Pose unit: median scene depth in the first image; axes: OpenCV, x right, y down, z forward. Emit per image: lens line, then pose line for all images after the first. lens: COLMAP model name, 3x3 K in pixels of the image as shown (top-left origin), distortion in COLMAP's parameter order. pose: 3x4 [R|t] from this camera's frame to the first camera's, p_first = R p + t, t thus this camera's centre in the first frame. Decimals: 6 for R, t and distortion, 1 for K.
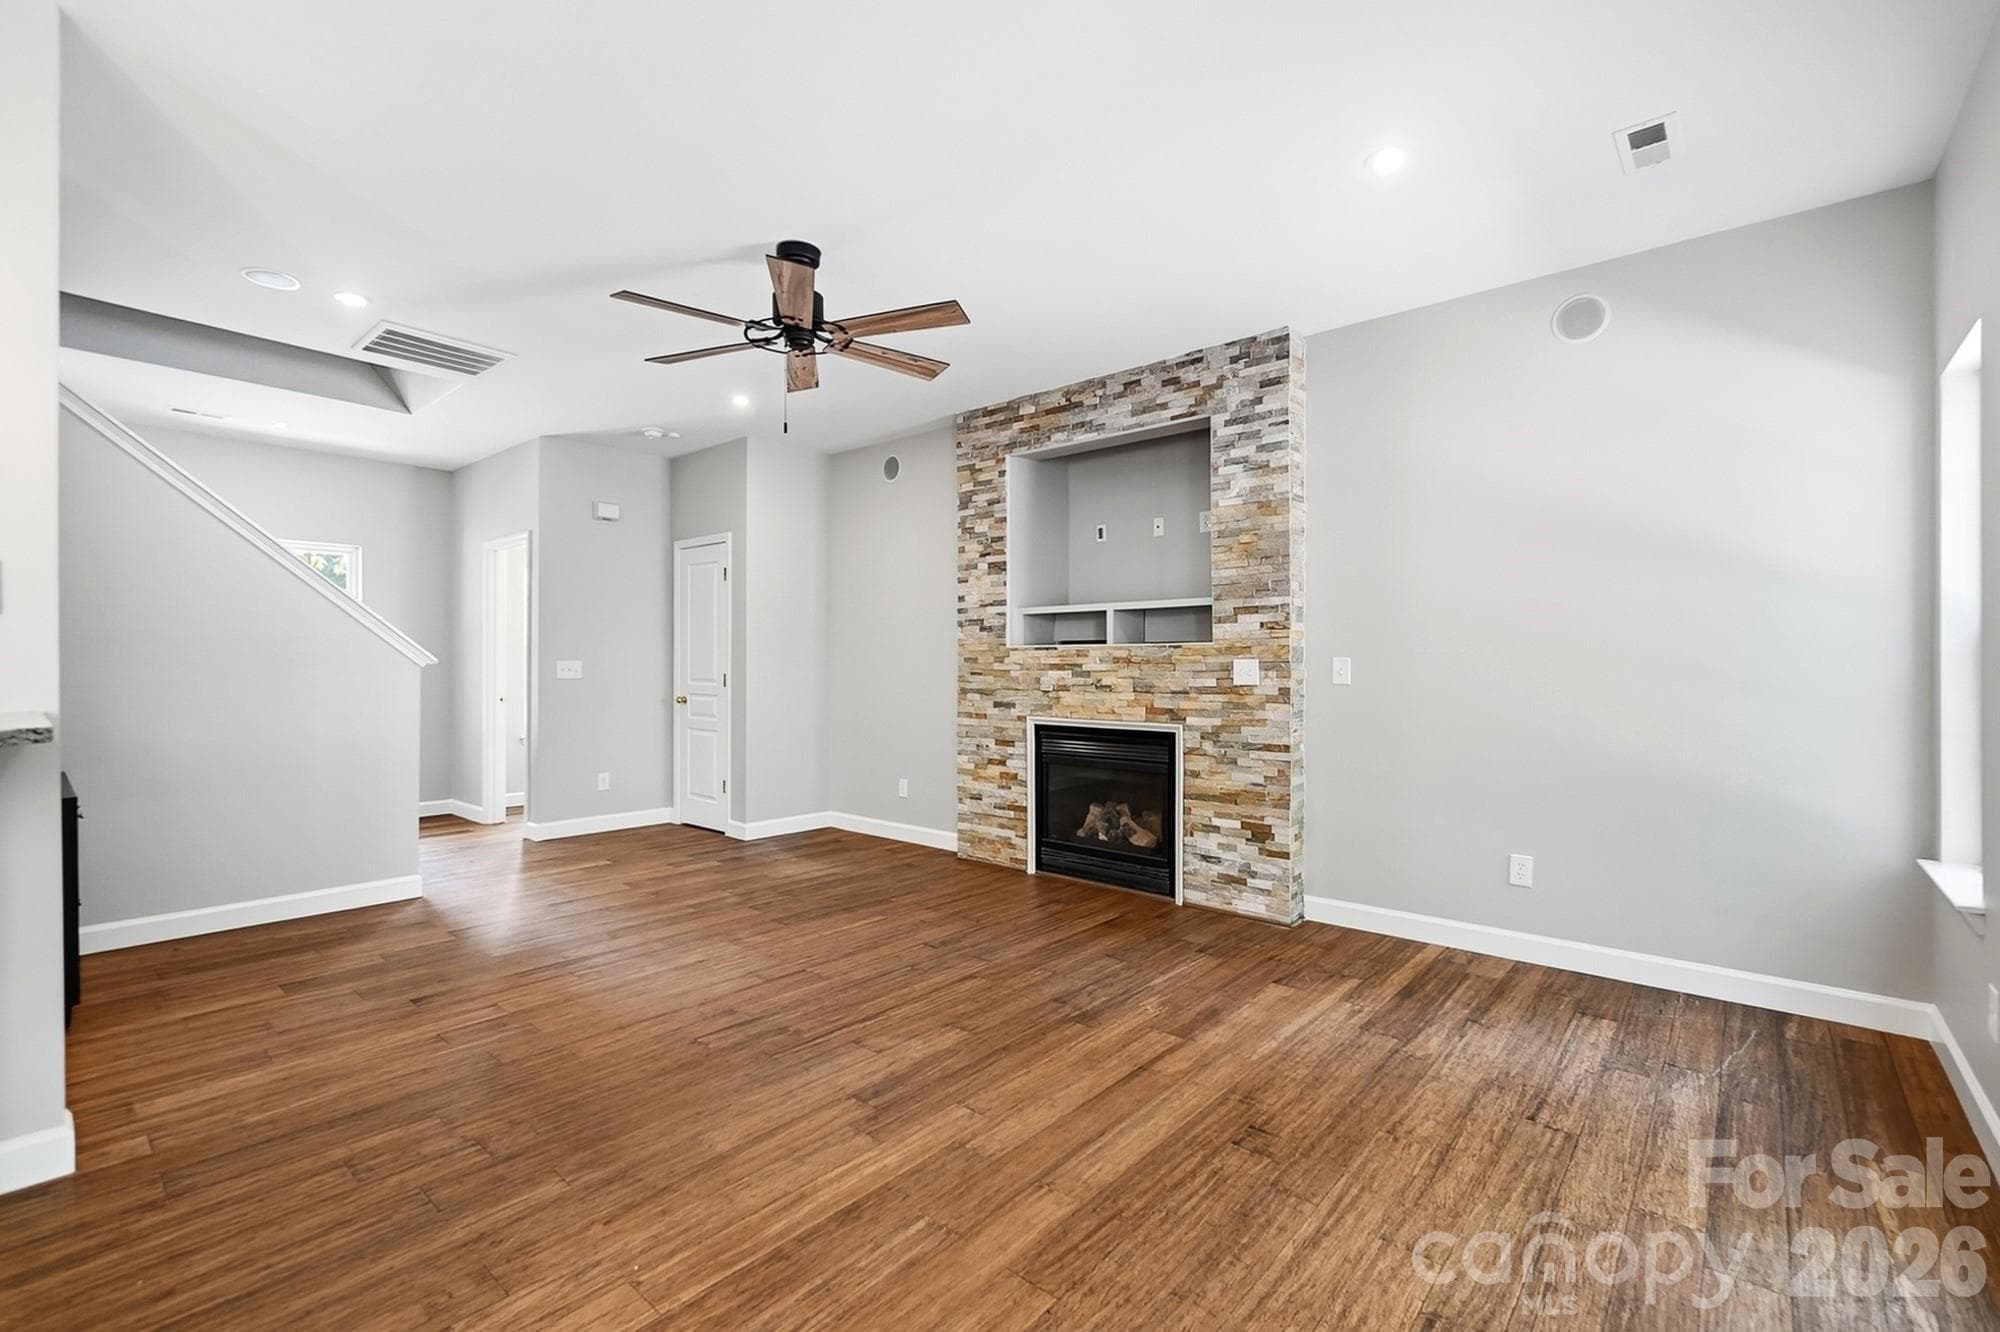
lens RADIAL K [[878.1, 0, 994.1], [0, 878.1, 660.8], [0, 0, 1]] dist [-0.000260, -0.000752]
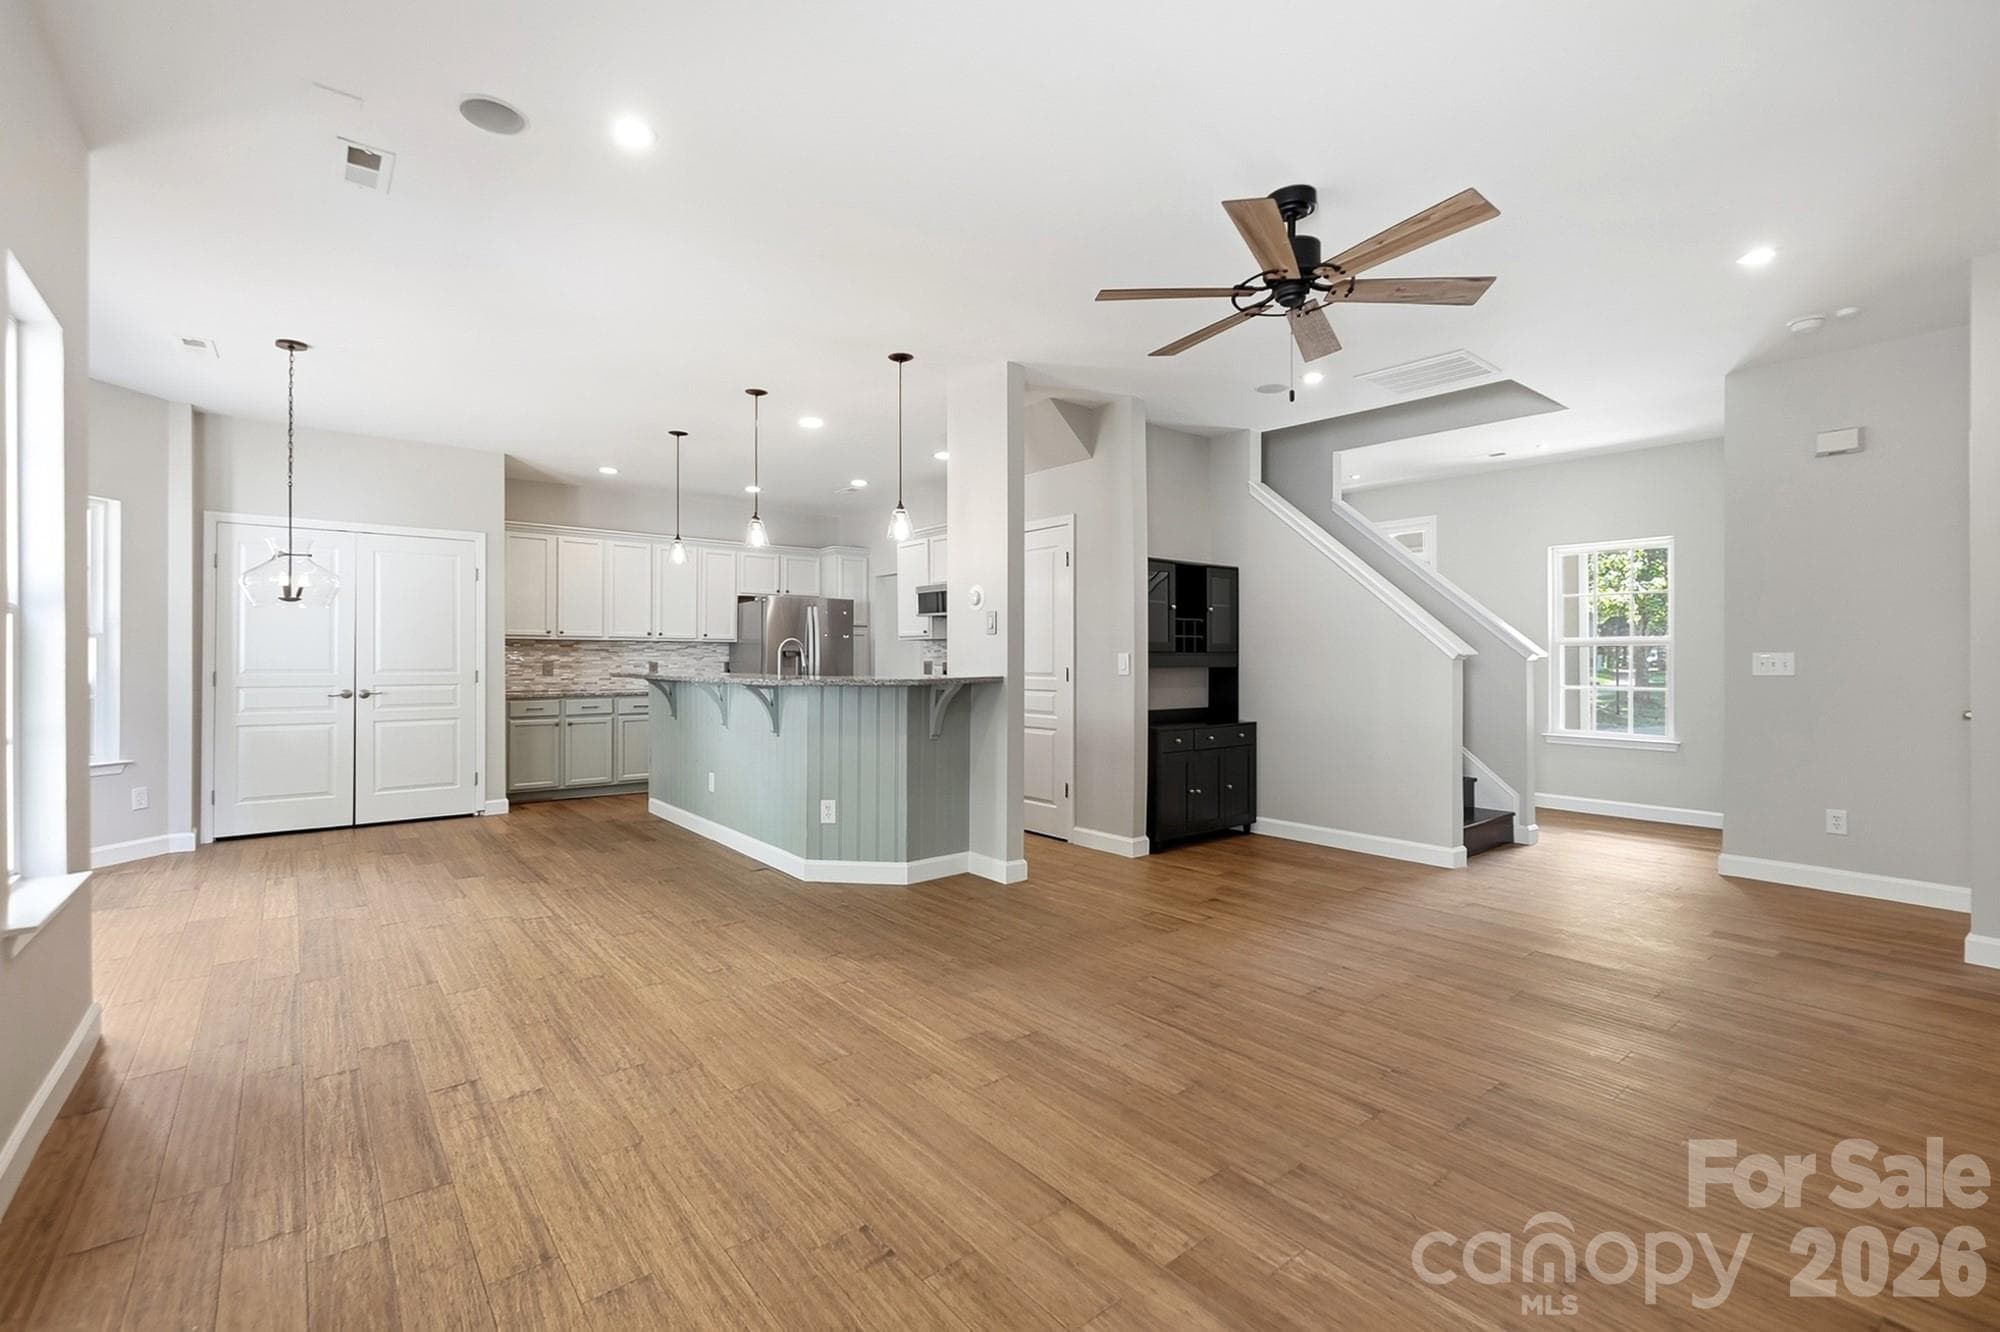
lens RADIAL K [[878.1, 0, 994.1], [0, 878.1, 660.8], [0, 0, 1]] dist [-0.000260, -0.000752]
pose [[-0.180392, 0.000028, -0.983595, 0.870458], [0.002891, 0.999996, -0.000502, 0.011956], [0.983591, -0.002934, -0.180392, 1.036942]]
